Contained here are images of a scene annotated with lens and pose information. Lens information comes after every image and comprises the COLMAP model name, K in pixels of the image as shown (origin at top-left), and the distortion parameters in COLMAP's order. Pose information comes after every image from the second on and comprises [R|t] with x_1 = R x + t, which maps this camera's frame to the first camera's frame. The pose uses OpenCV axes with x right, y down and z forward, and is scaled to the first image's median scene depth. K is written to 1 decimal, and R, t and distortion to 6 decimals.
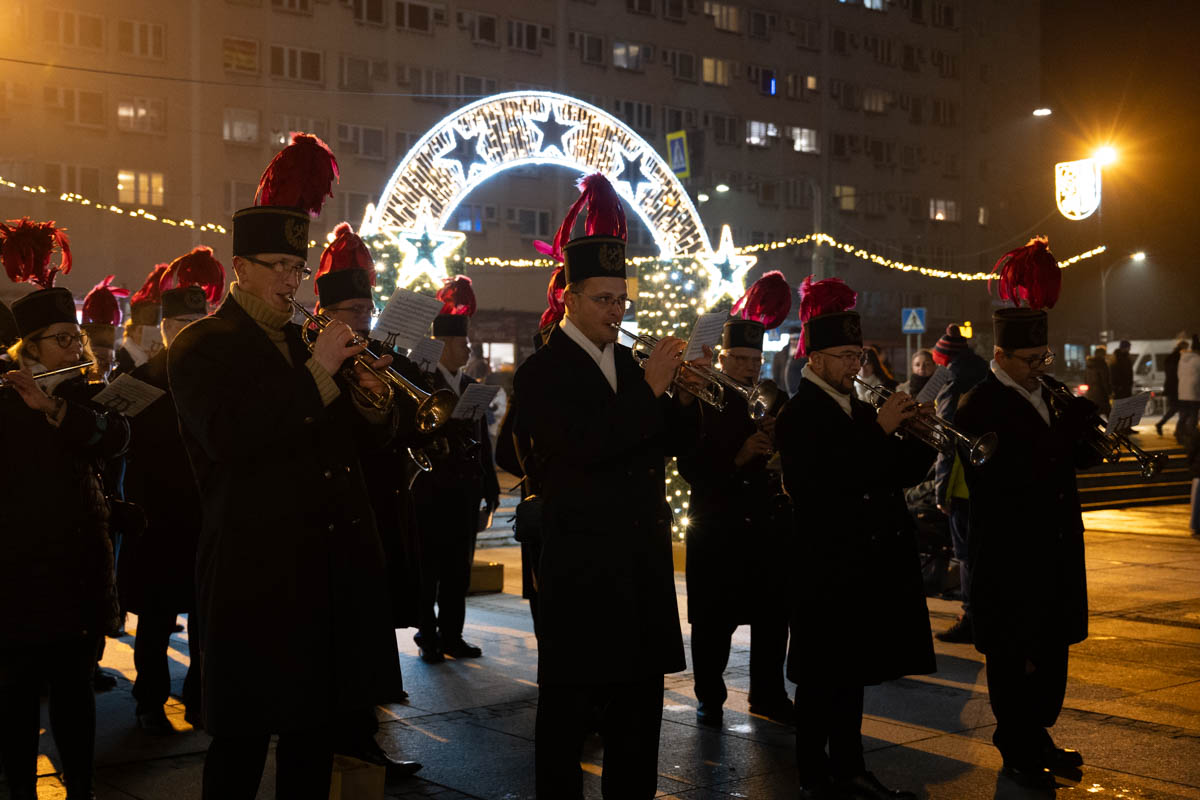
lens RADIAL K [[1592.8, 0, 600.0], [0, 1592.8, 400.0], [0, 0, 1]] dist [0.005284, 0.007800]
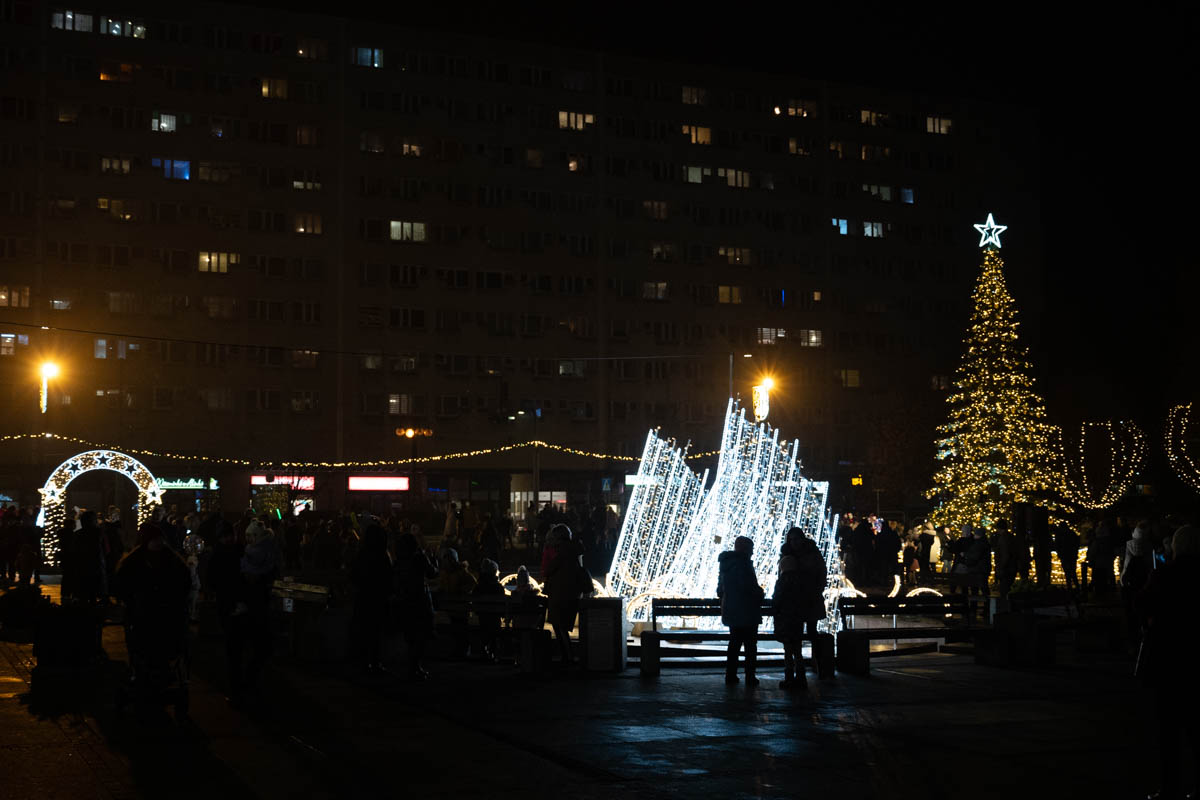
lens RADIAL K [[1592.8, 0, 600.0], [0, 1592.8, 400.0], [0, 0, 1]] dist [0.005284, 0.007800]
pose [[0.962531, -0.025612, -0.269958, 2.082081], [0.003380, 0.996585, -0.082498, 0.010770], [0.271149, 0.078495, 0.959331, -2.300754]]
